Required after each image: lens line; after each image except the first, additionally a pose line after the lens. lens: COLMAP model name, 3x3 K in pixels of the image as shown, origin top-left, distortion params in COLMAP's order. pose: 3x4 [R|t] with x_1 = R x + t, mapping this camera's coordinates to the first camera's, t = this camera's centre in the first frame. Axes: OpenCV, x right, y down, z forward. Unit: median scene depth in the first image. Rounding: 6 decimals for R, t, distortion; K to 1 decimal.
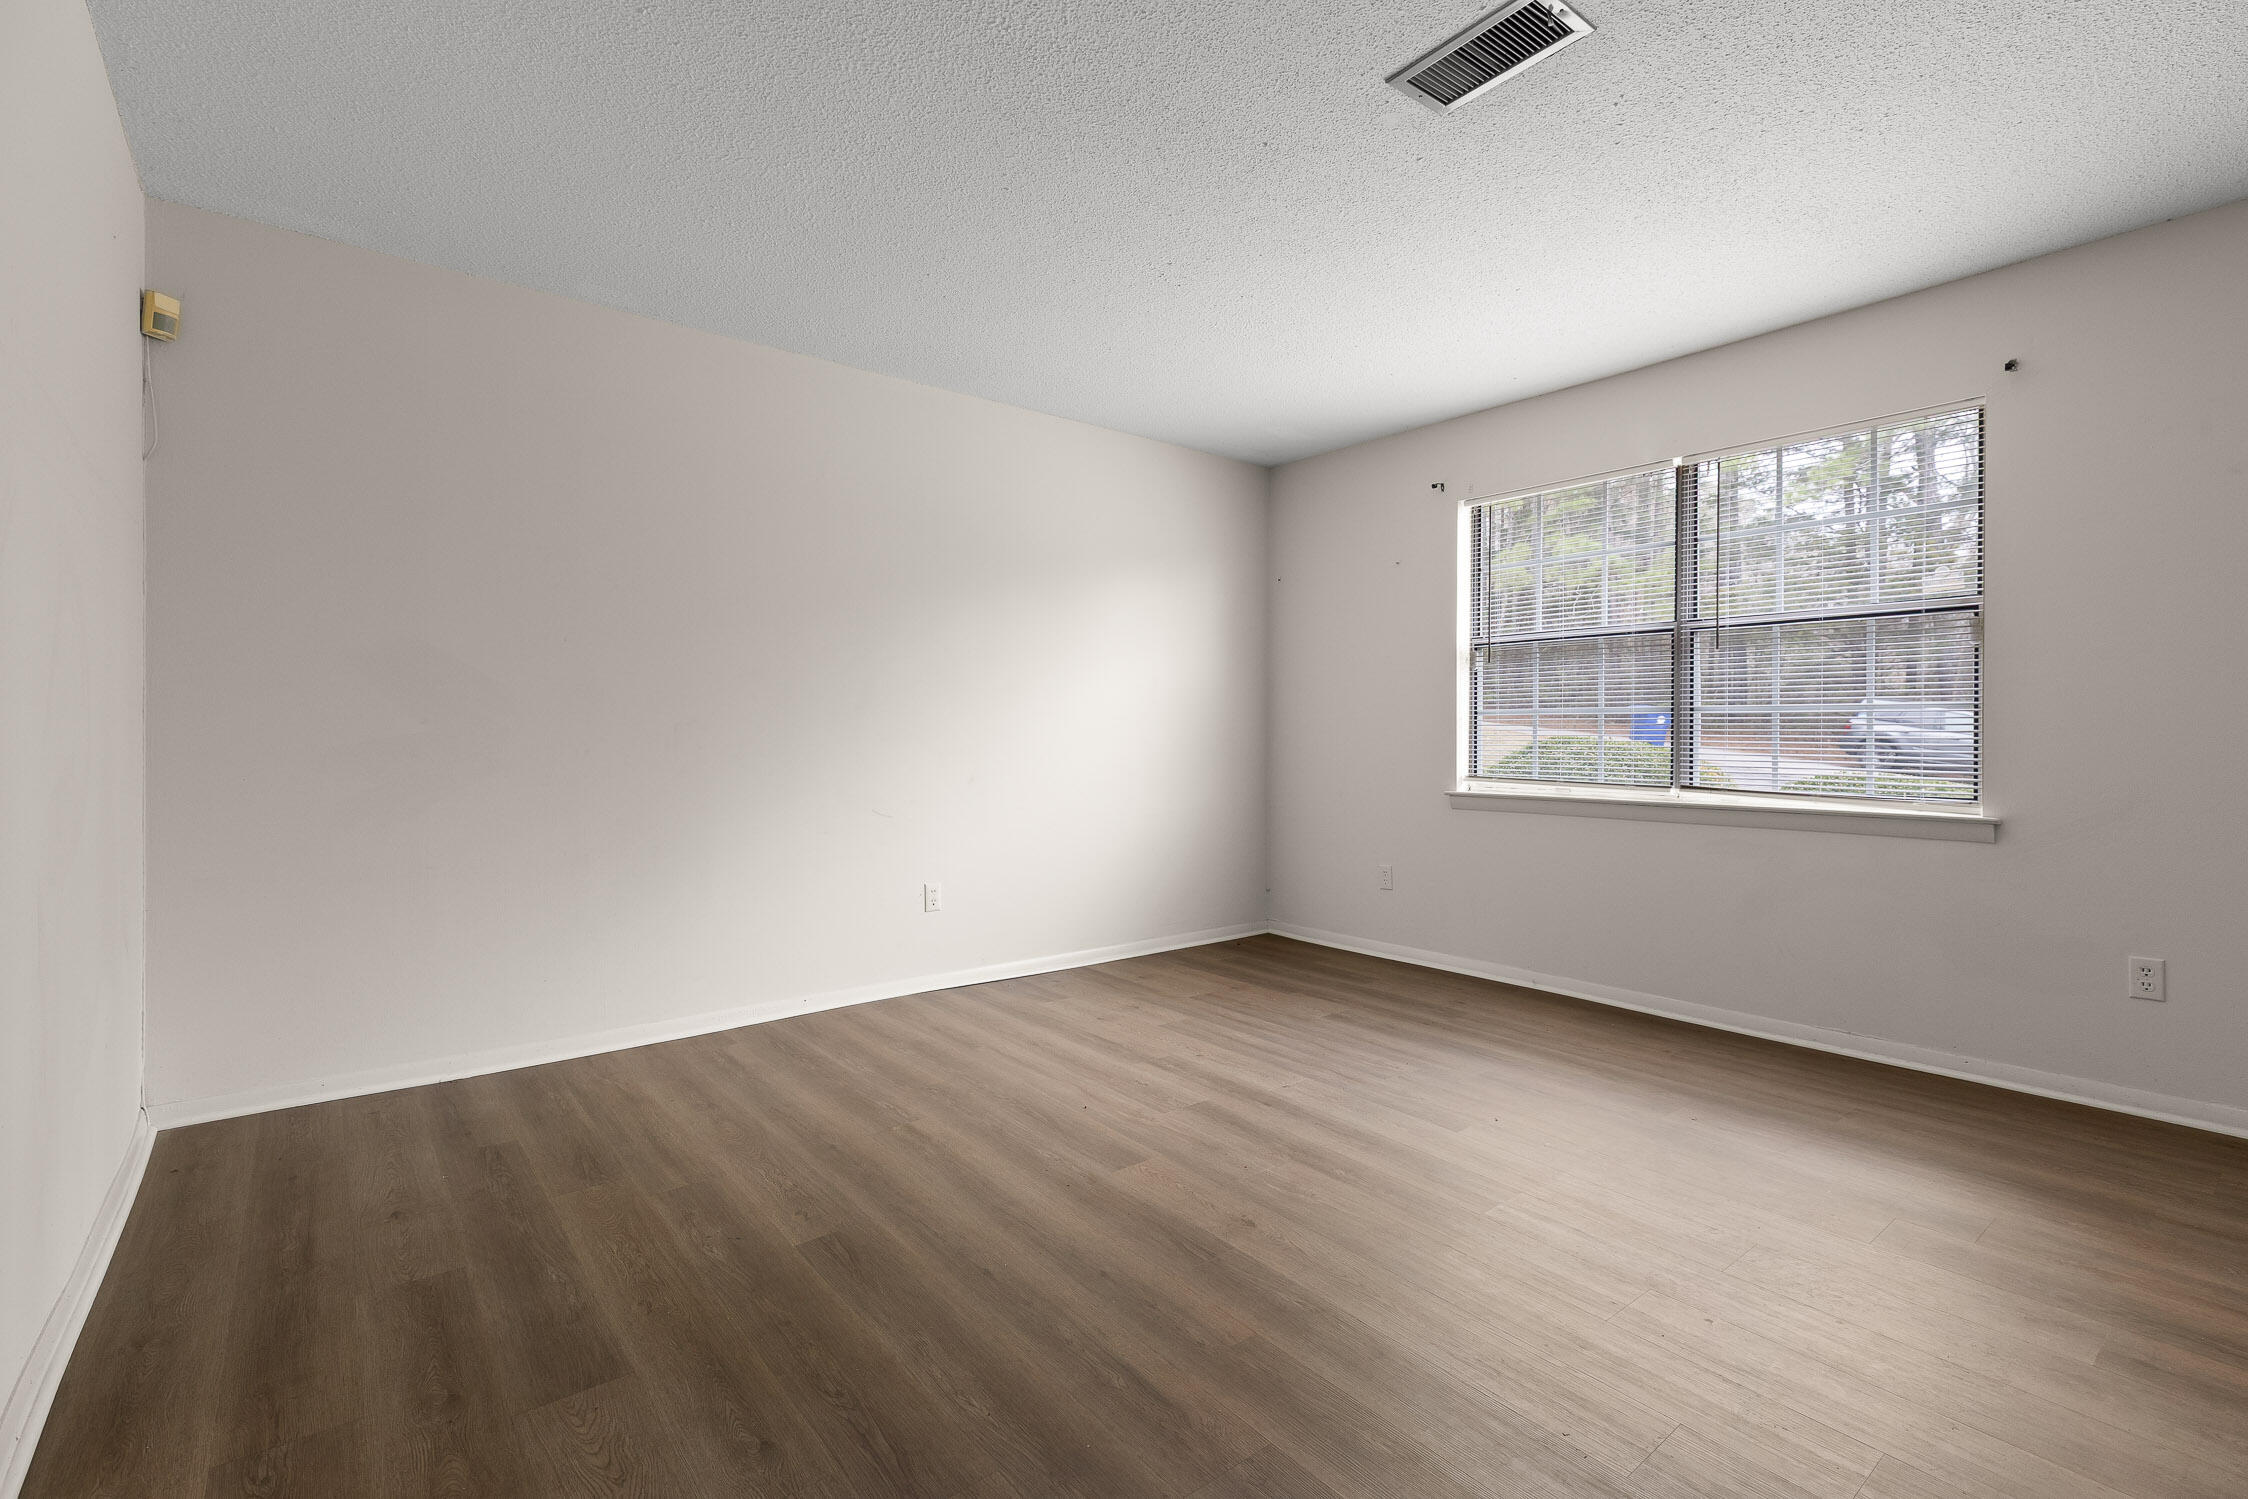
lens RADIAL K [[1015.5, 0, 1127.9], [0, 1015.5, 753.9], [0, 0, 1]] dist [0.000306, 0.000202]
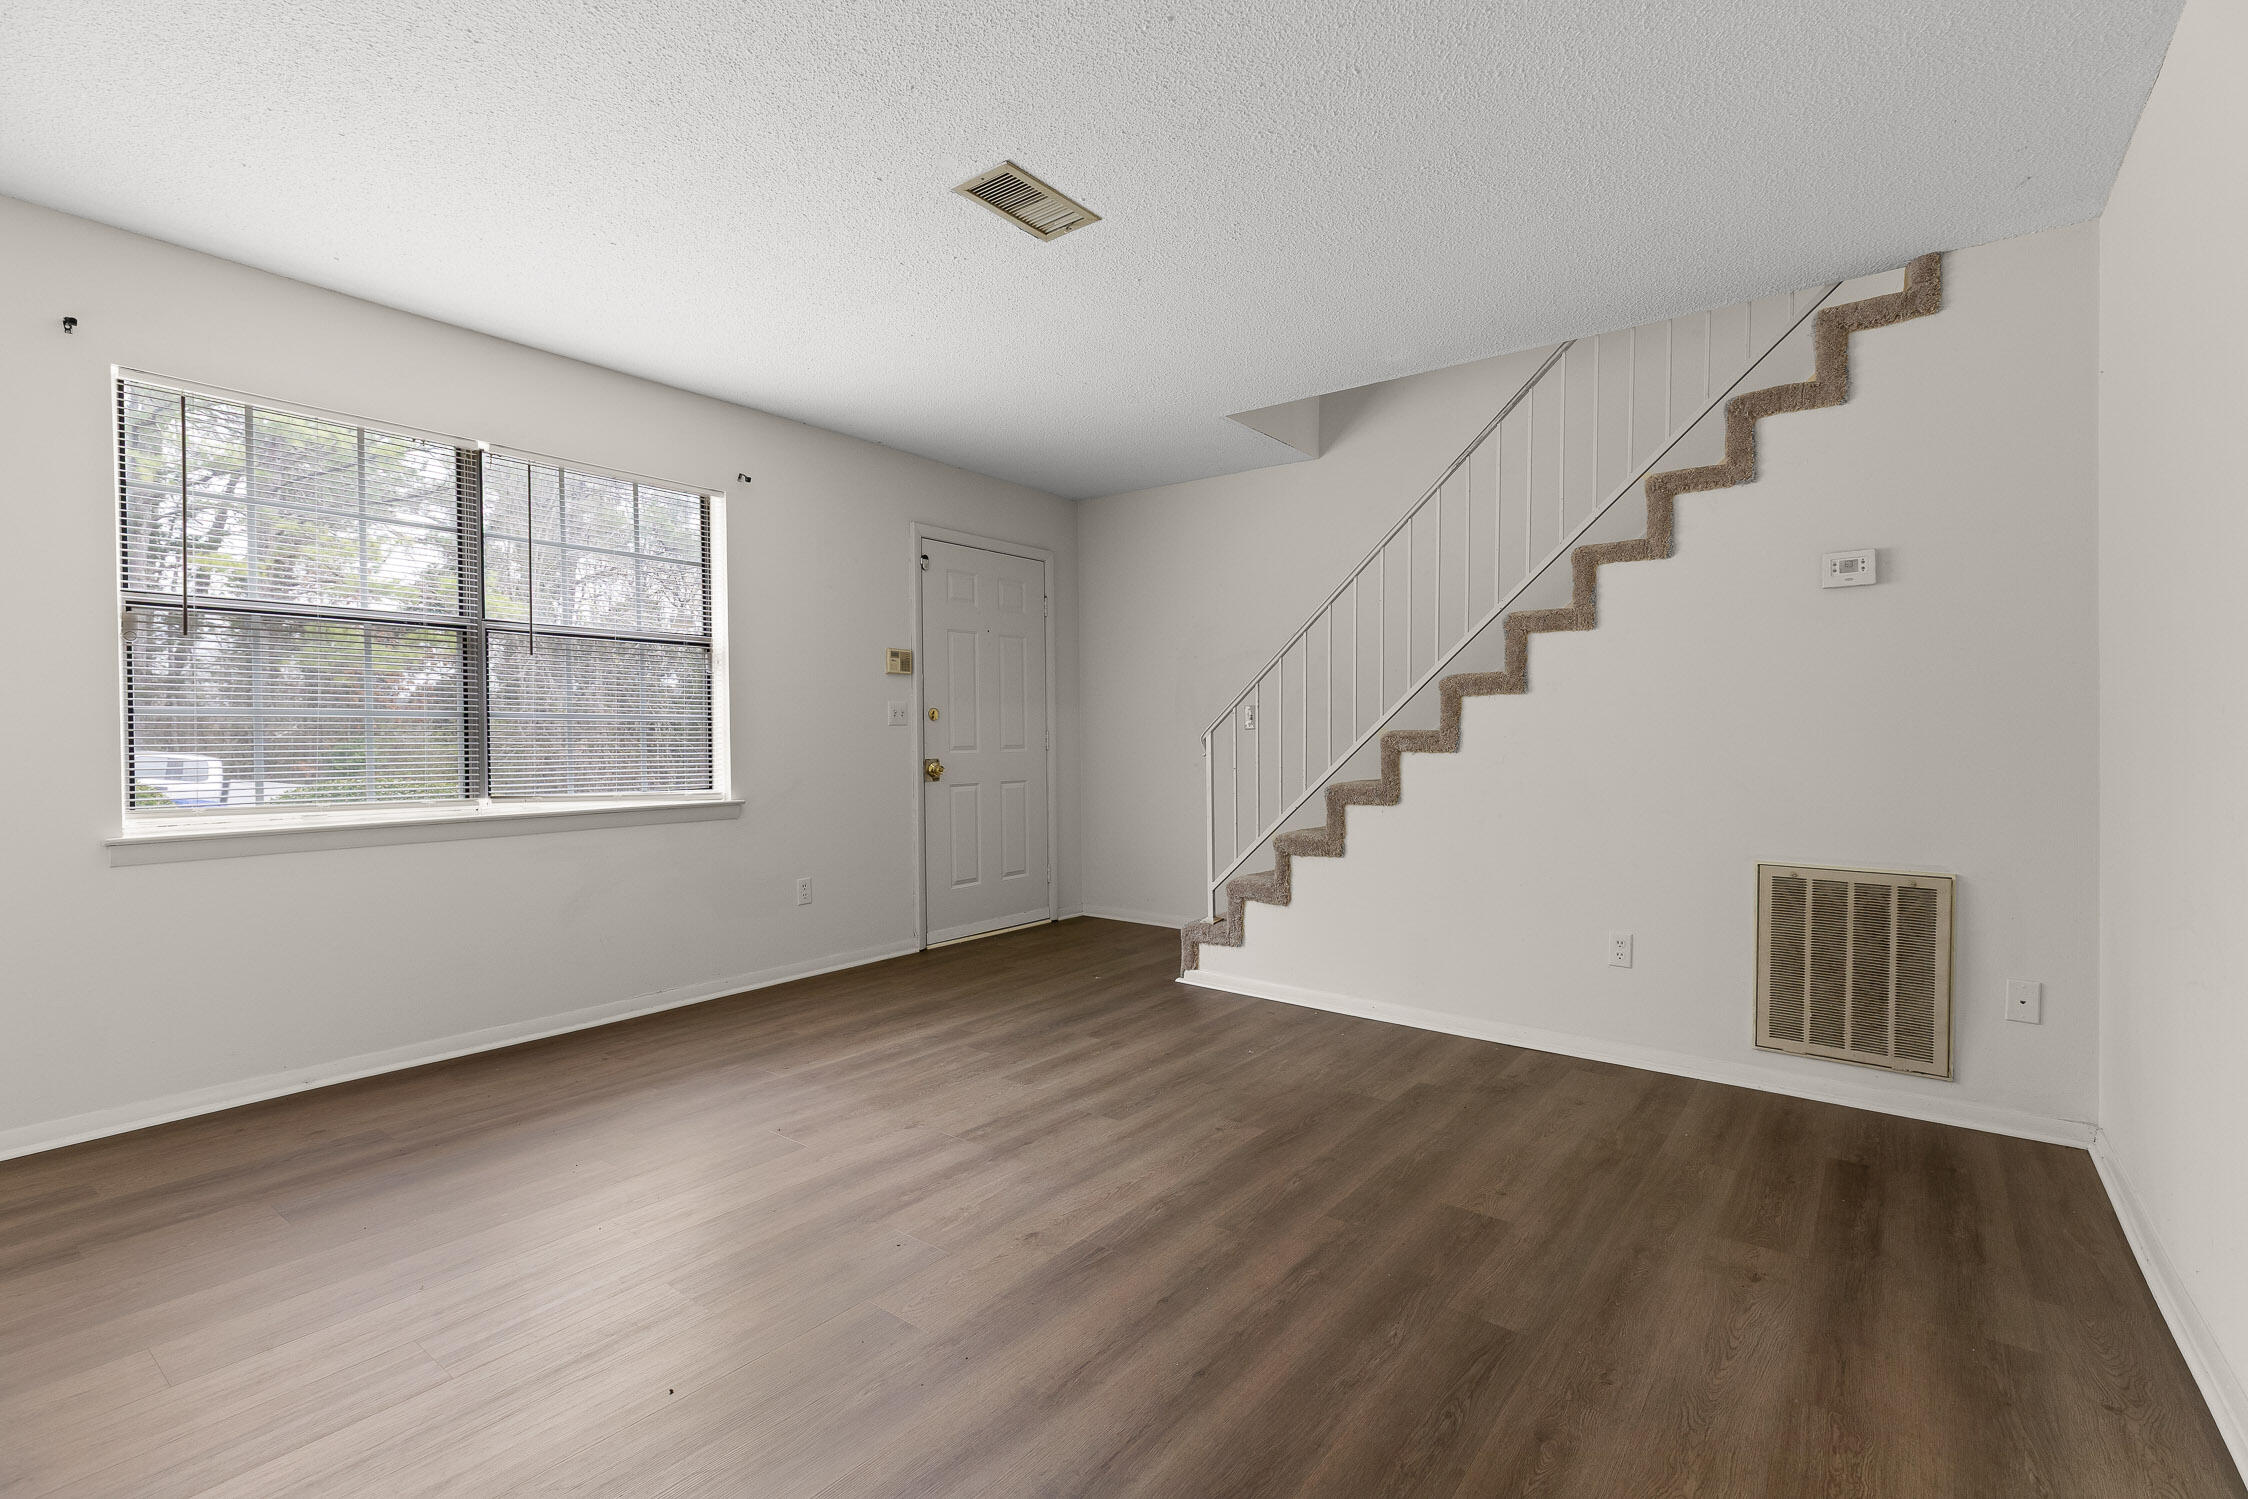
lens RADIAL K [[1015.5, 0, 1127.4], [0, 1015.5, 739.8], [0, 0, 1]] dist [0.000306, 0.000202]
pose [[-0.244753, -0.007573, 0.969556, -0.678497], [0.019540, 0.999728, 0.012741, -0.028906], [-0.969389, 0.022063, -0.244538, 0.891972]]
